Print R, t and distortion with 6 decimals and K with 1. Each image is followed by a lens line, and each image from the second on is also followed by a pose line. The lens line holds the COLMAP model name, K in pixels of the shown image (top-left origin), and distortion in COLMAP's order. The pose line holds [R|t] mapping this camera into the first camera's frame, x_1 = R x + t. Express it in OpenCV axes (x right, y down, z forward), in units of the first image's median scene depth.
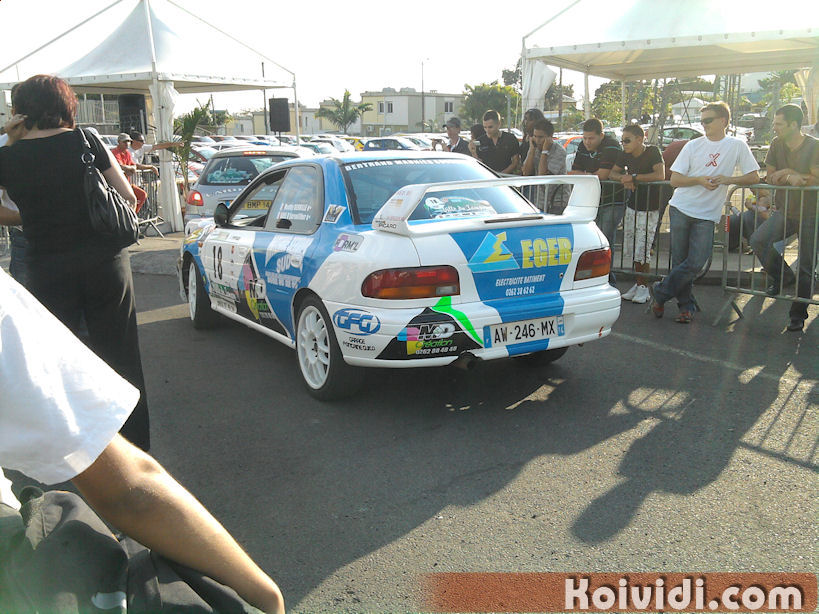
lens RADIAL K [[851.5, 0, 413.5], [0, 851.5, 325.0], [0, 0, 1]] dist [0.119305, -0.300836]
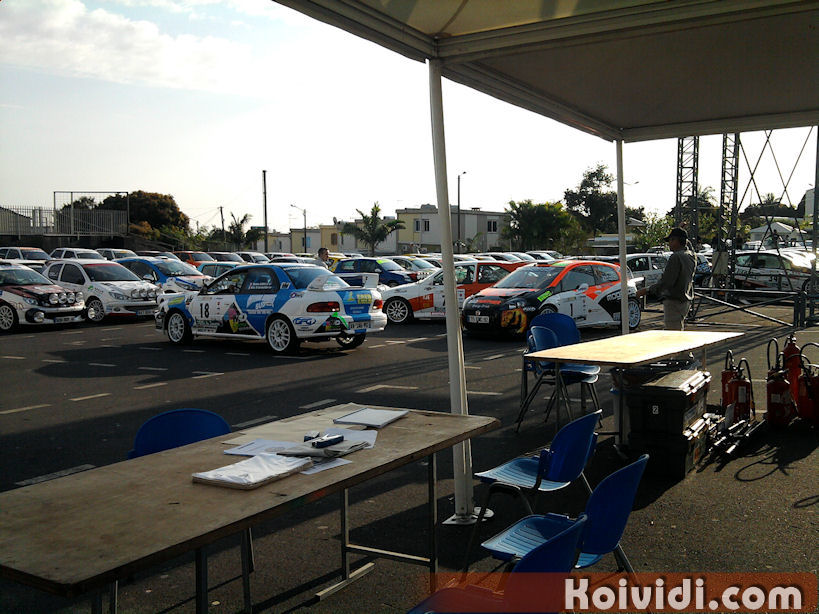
lens RADIAL K [[851.5, 0, 413.5], [0, 851.5, 325.0], [0, 0, 1]] dist [0.119305, -0.300836]
pose [[0.928917, -0.008476, 0.370191, -0.750786], [0.055376, 0.991675, -0.116251, 0.344171], [-0.366124, 0.128487, 0.921653, -1.681440]]
